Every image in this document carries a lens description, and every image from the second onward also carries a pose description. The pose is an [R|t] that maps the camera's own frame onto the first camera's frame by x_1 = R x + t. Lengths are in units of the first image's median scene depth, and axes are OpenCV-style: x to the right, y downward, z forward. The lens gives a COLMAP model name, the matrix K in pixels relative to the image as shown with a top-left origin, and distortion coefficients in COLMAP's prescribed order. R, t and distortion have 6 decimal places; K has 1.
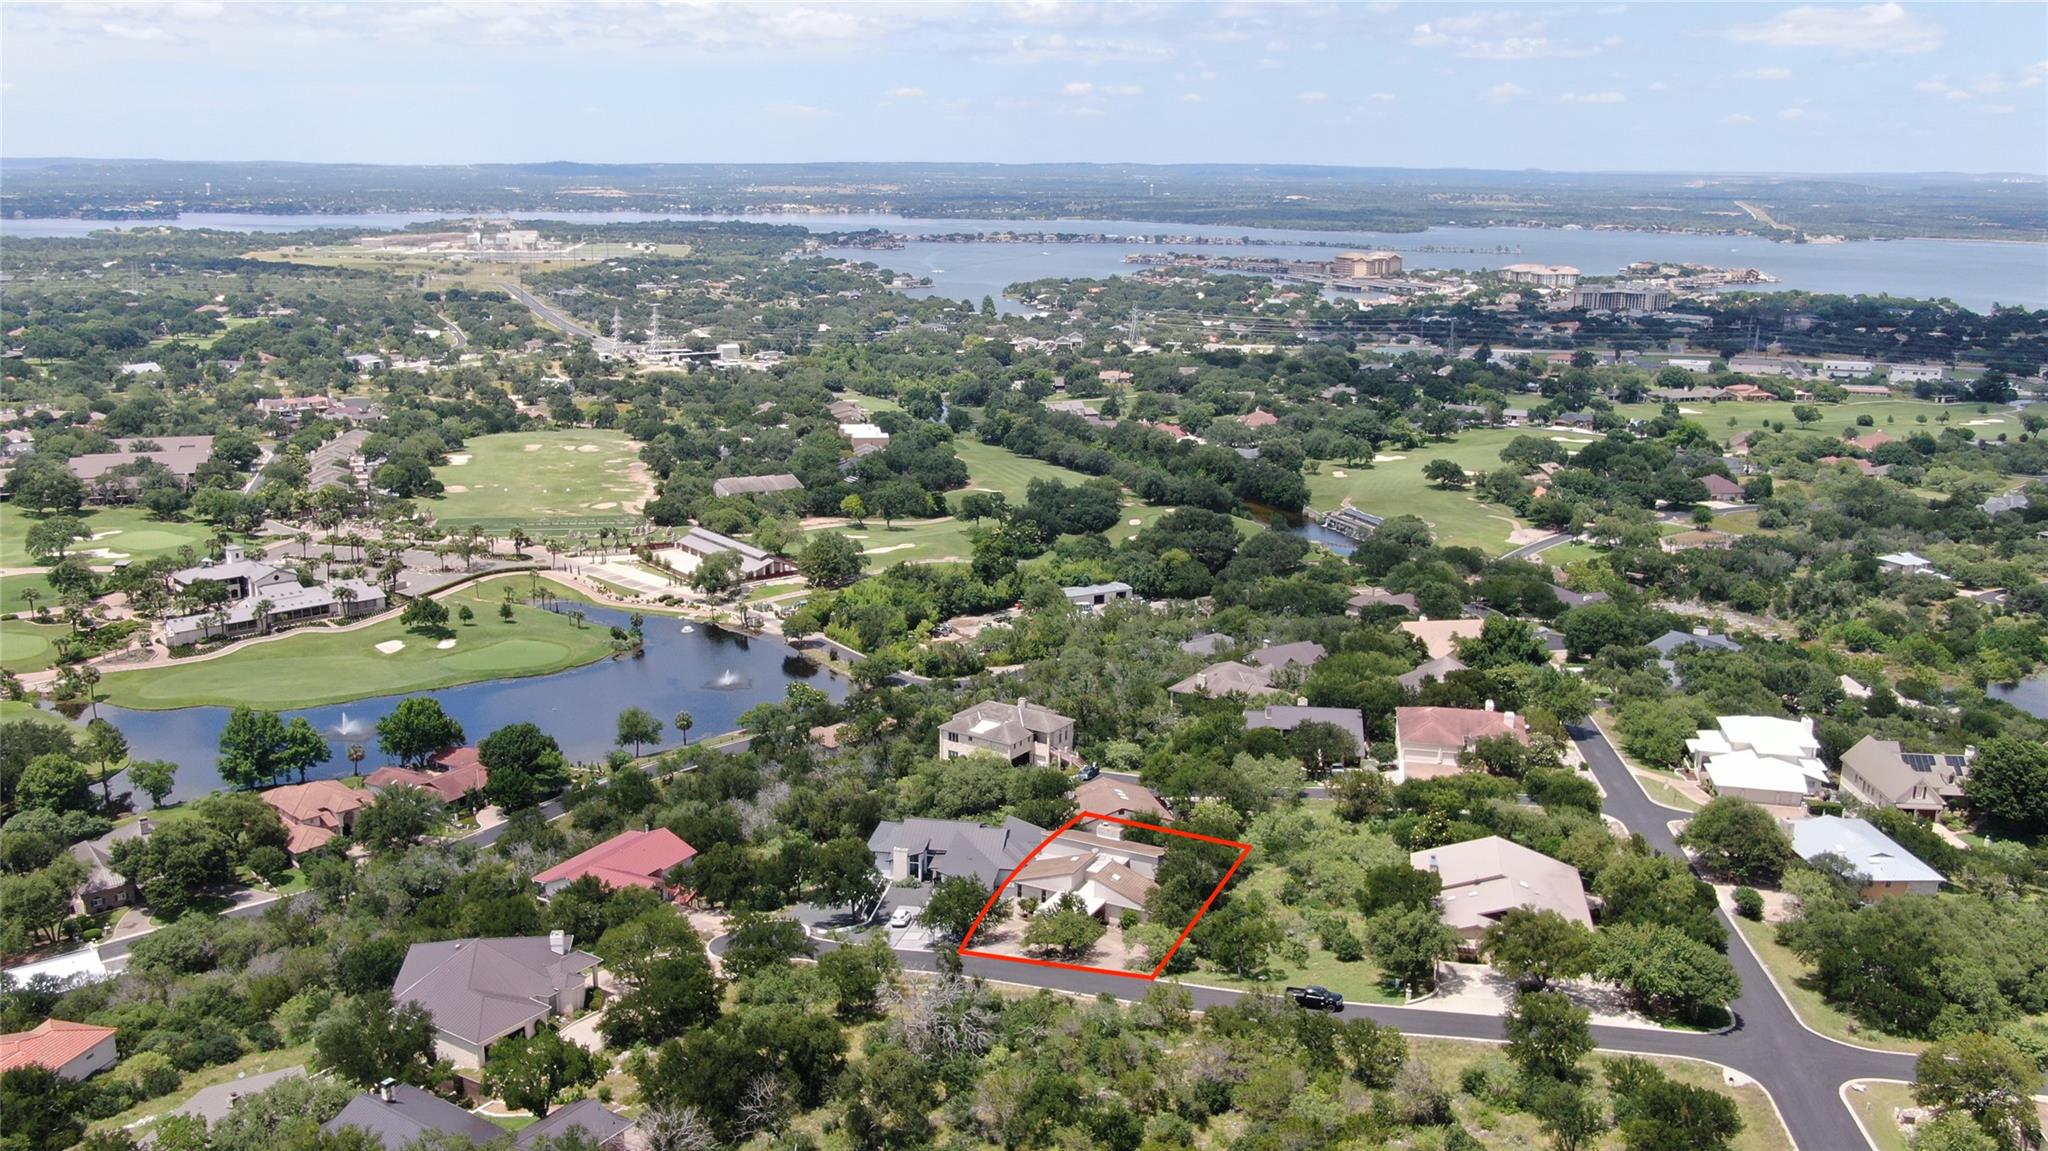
lens RADIAL K [[1705.7, 0, 1024.0], [0, 1705.7, 575.5], [0, 0, 1]] dist [-0.002846, 0.005421]
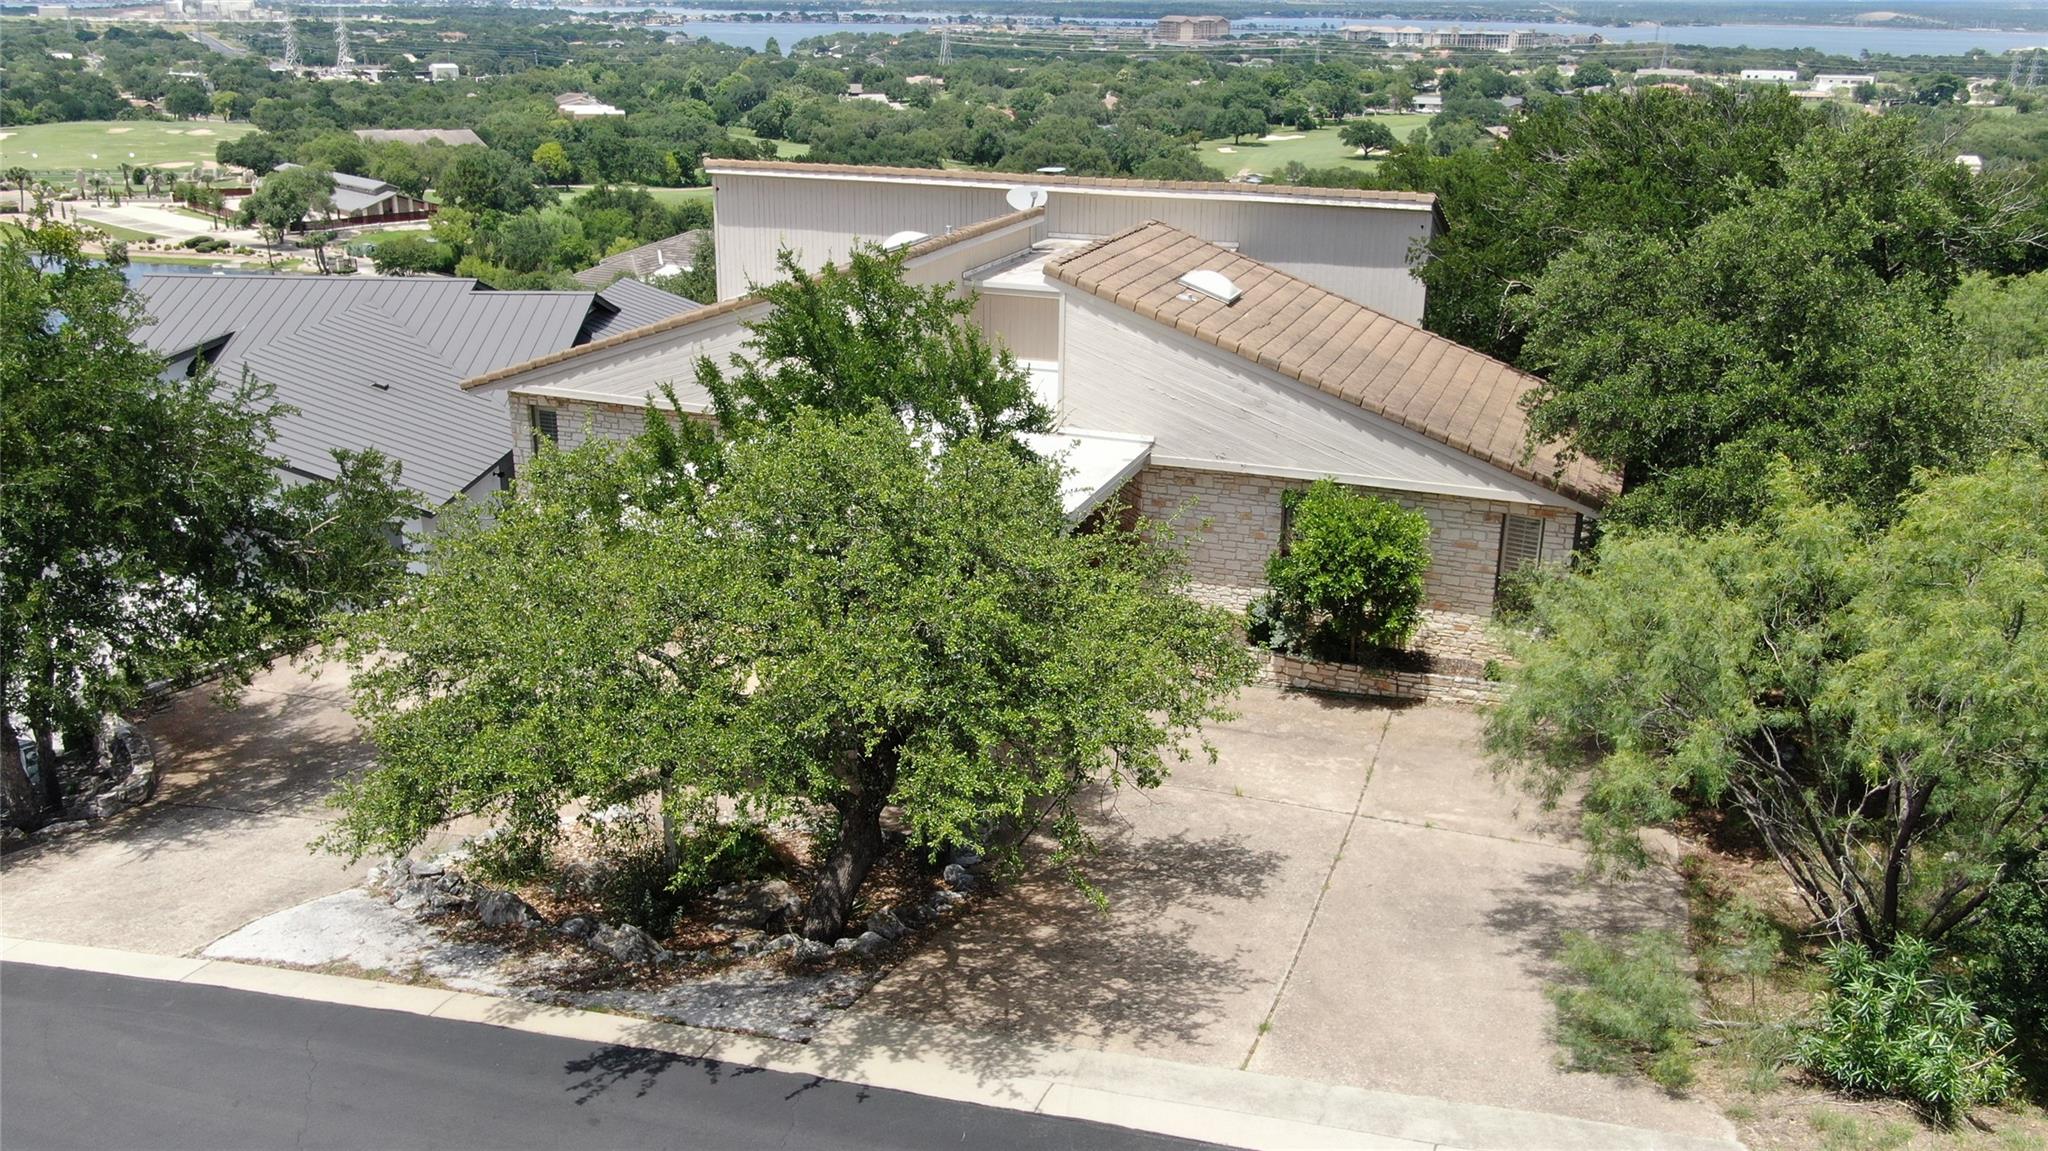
lens RADIAL K [[1676.2, 0, 1024.0], [0, 1676.2, 575.5], [0, 0, 1]] dist [0.003989, -0.016098]
pose [[0.993383, -0.034769, 0.109462, 0.007863], [0.024080, 0.994944, 0.097502, 0.063334], [-0.112299, -0.094221, 0.989197, 0.293977]]
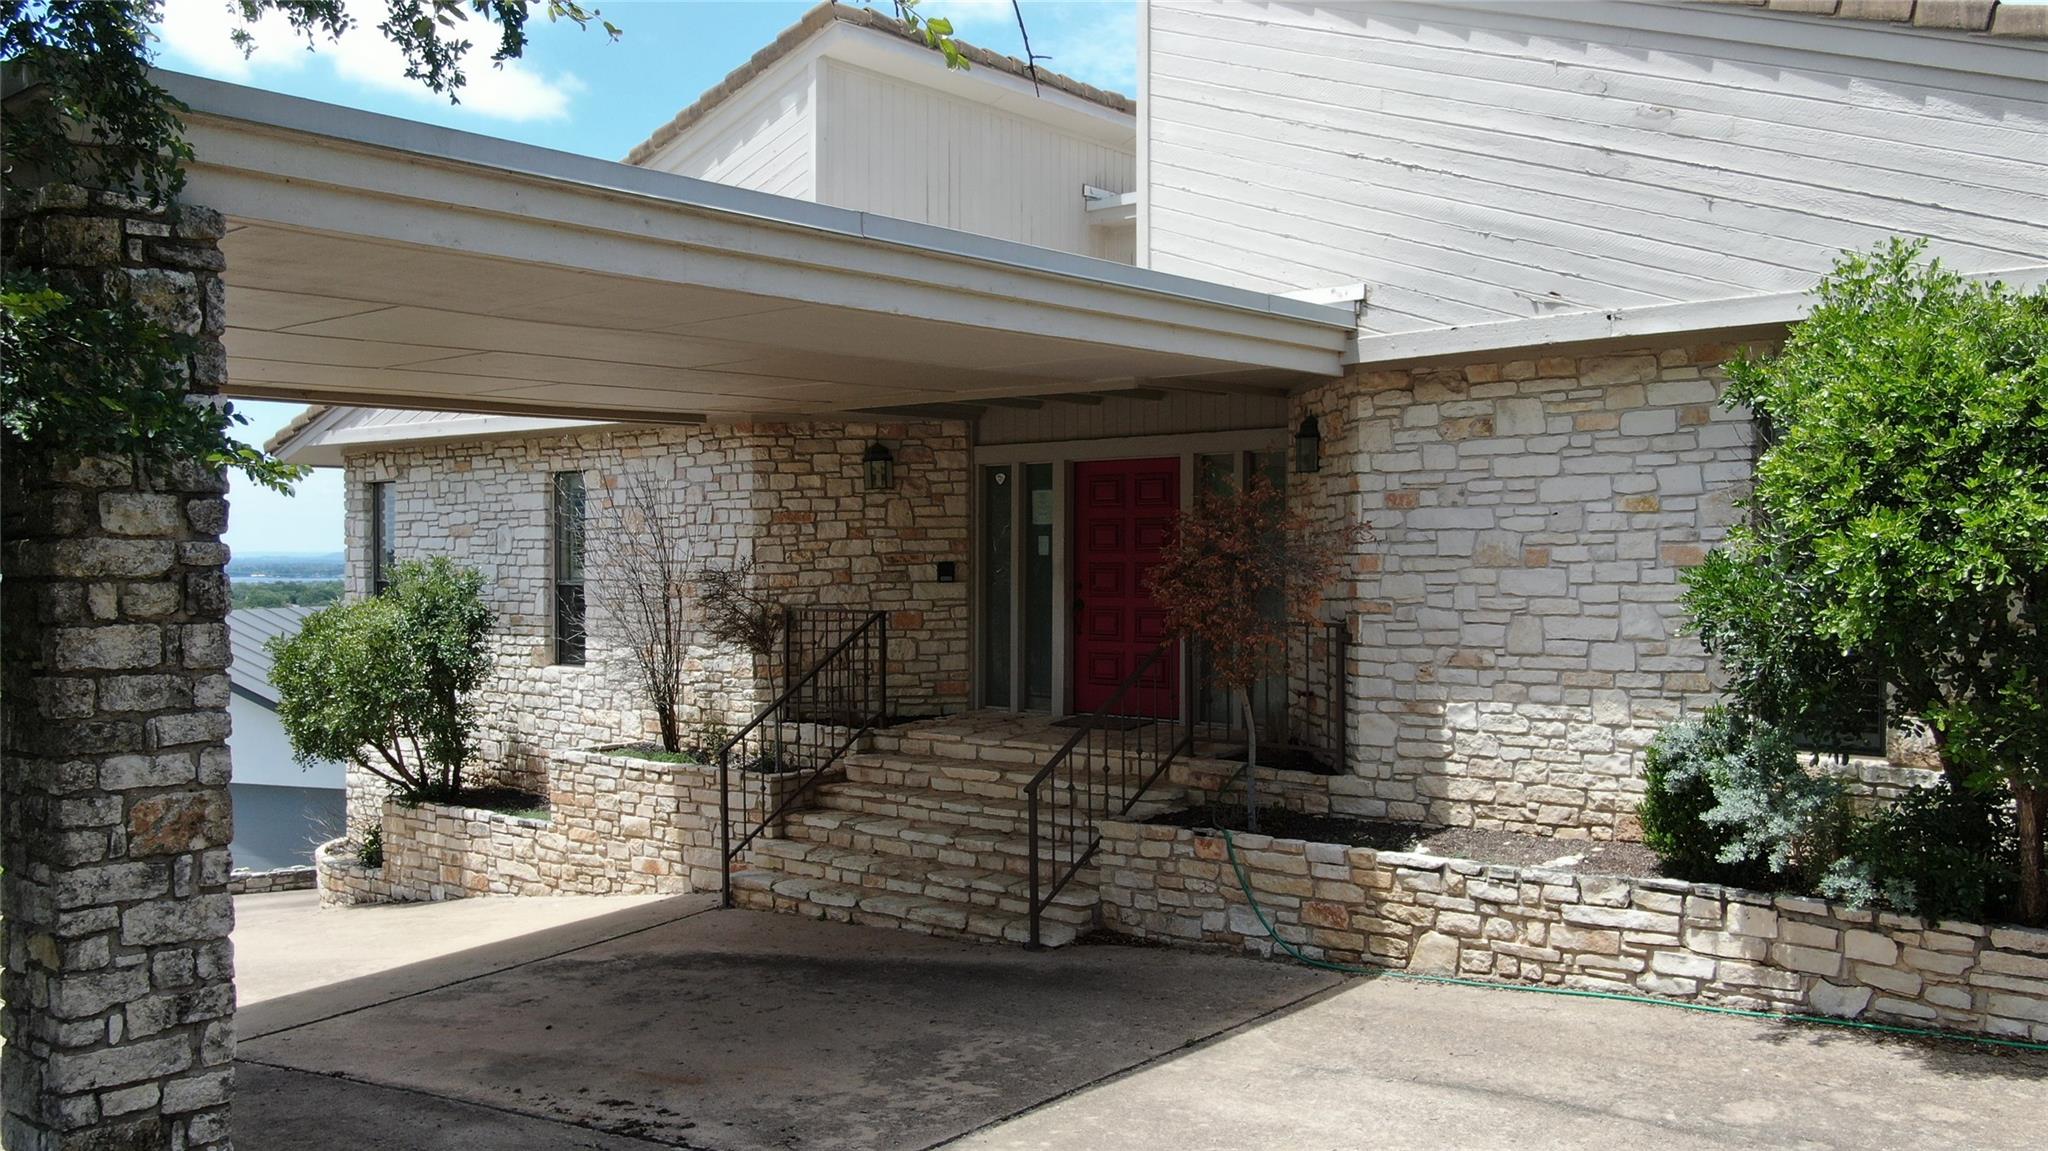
lens RADIAL K [[1705.7, 0, 1024.0], [0, 1705.7, 575.5], [0, 0, 1]] dist [-0.002846, 0.005421]
pose [[0.976670, -0.007629, -0.214611, 0.016429], [-0.040696, 0.974684, -0.219854, 0.070501], [0.210855, 0.223459, 0.951634, 0.321619]]
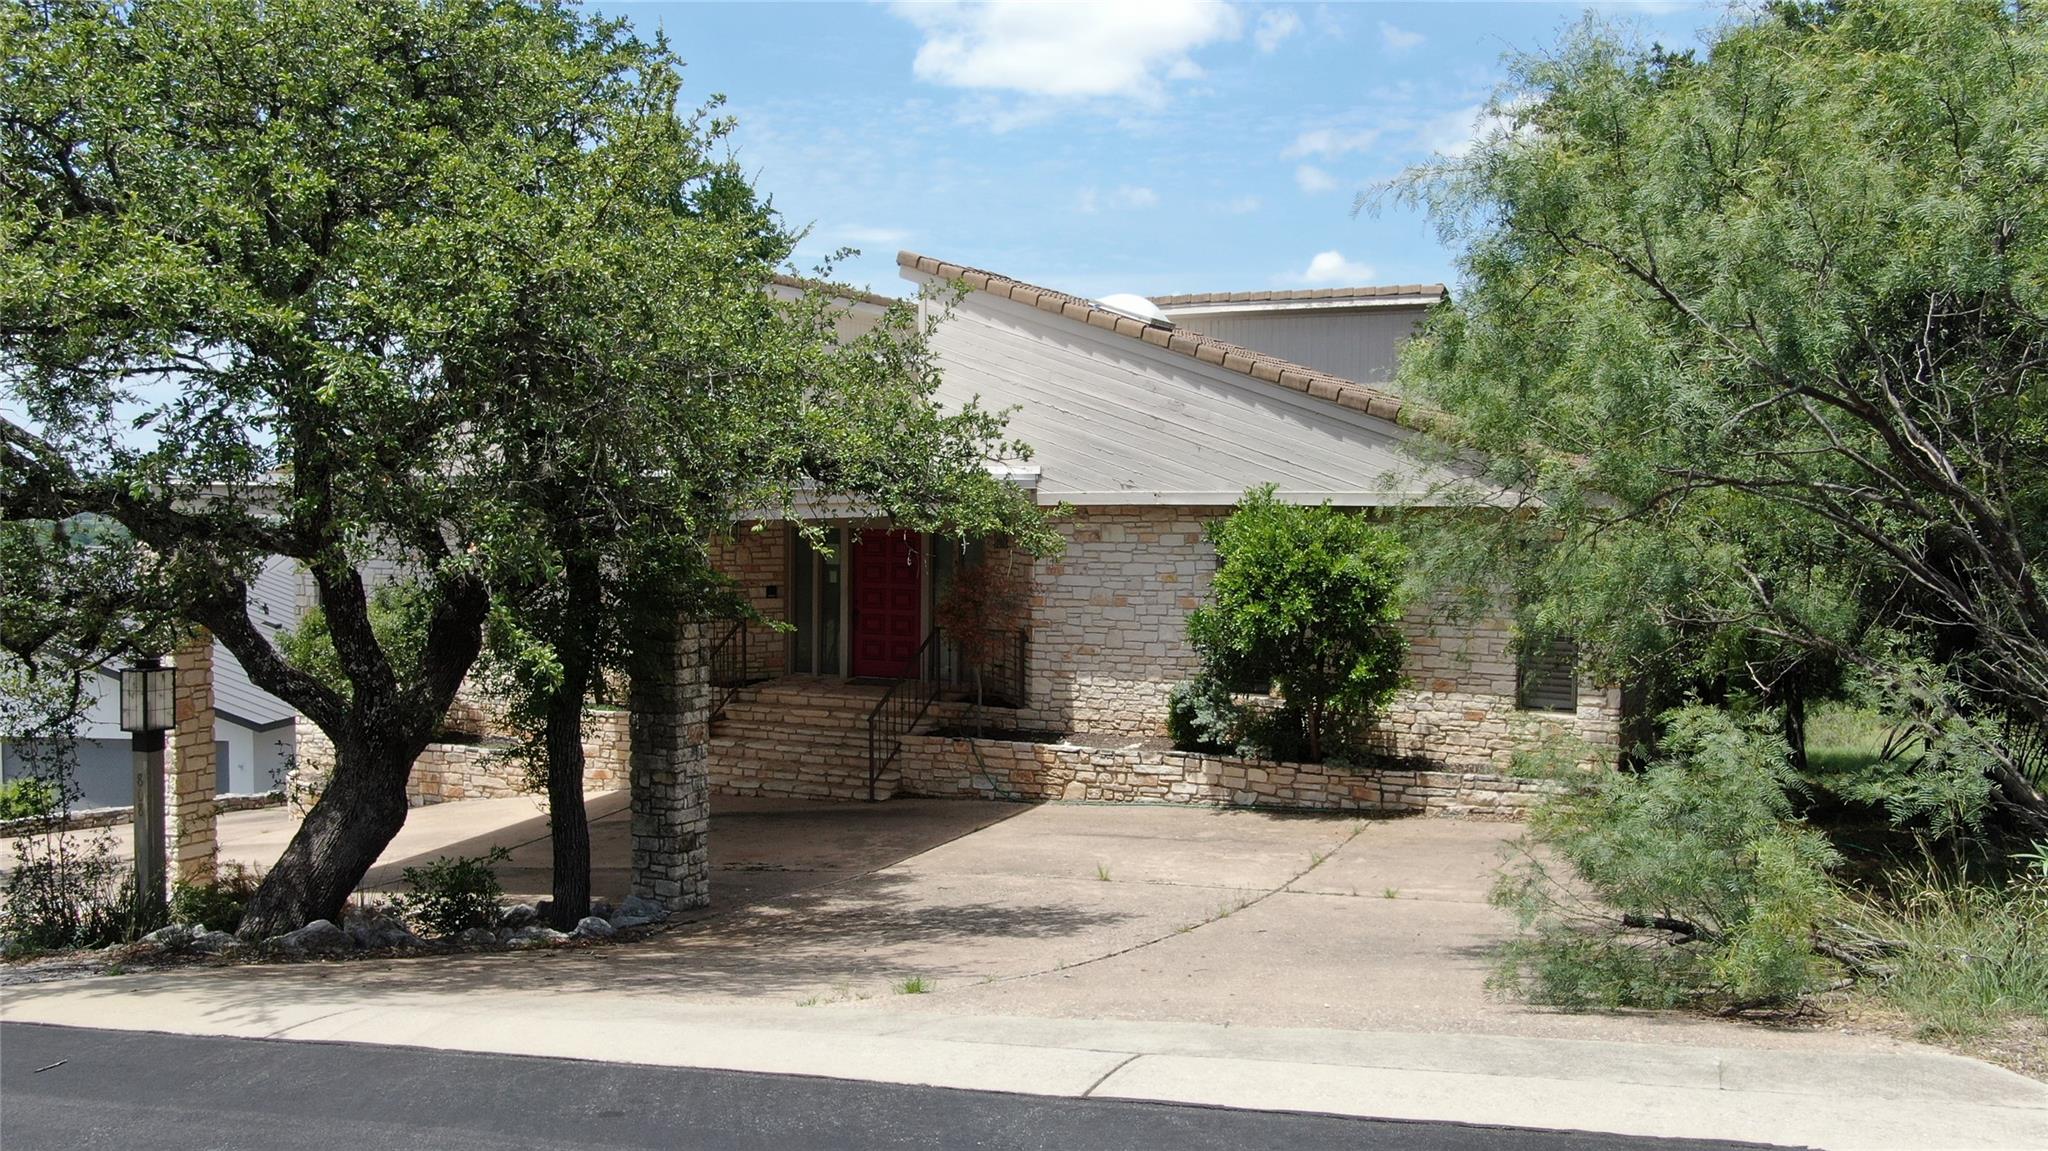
lens RADIAL K [[1676.2, 0, 1024.0], [0, 1676.2, 575.5], [0, 0, 1]] dist [0.003989, -0.016098]
pose [[0.999084, -0.003911, 0.042603, 0.014416], [0.011866, 0.982075, -0.188117, 0.072239], [-0.041103, 0.188450, 0.981222, 0.305716]]
